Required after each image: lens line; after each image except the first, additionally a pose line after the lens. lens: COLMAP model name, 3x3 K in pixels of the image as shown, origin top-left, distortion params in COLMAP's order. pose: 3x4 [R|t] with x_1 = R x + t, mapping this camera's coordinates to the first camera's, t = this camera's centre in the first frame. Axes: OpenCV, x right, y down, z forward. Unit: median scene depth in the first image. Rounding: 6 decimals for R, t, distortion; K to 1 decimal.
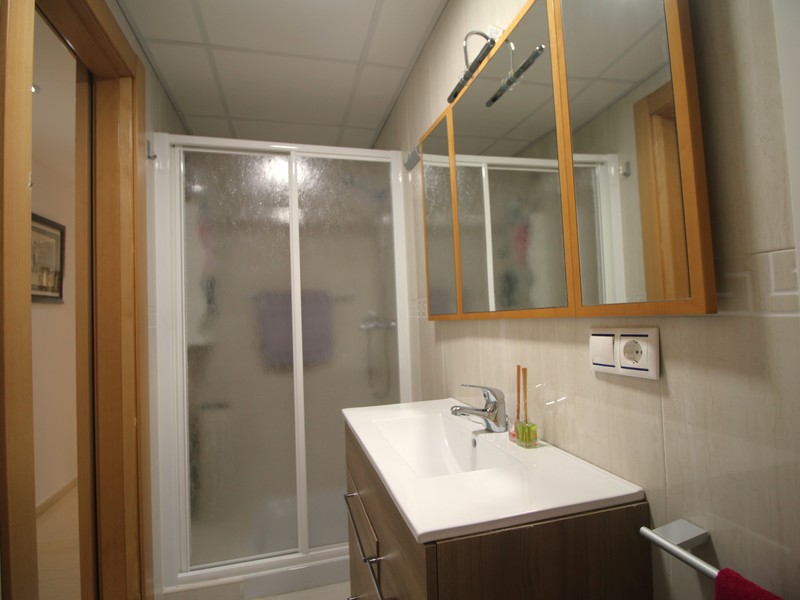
lens RADIAL K [[419.6, 0, 400.0], [0, 419.6, 300.0], [0, 0, 1]] dist [-0.001471, -0.000371]
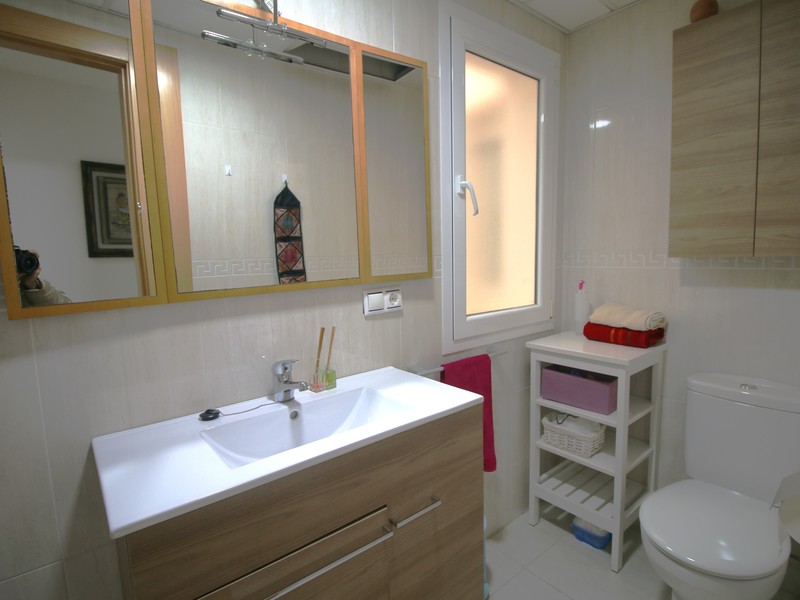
lens RADIAL K [[419.6, 0, 400.0], [0, 419.6, 300.0], [0, 0, 1]] dist [-0.001471, -0.000371]
pose [[-0.413913, -0.073442, 0.907349, -1.128944], [-0.003073, 0.996847, 0.079284, -0.025124], [-0.910311, 0.030028, -0.412834, 1.616304]]
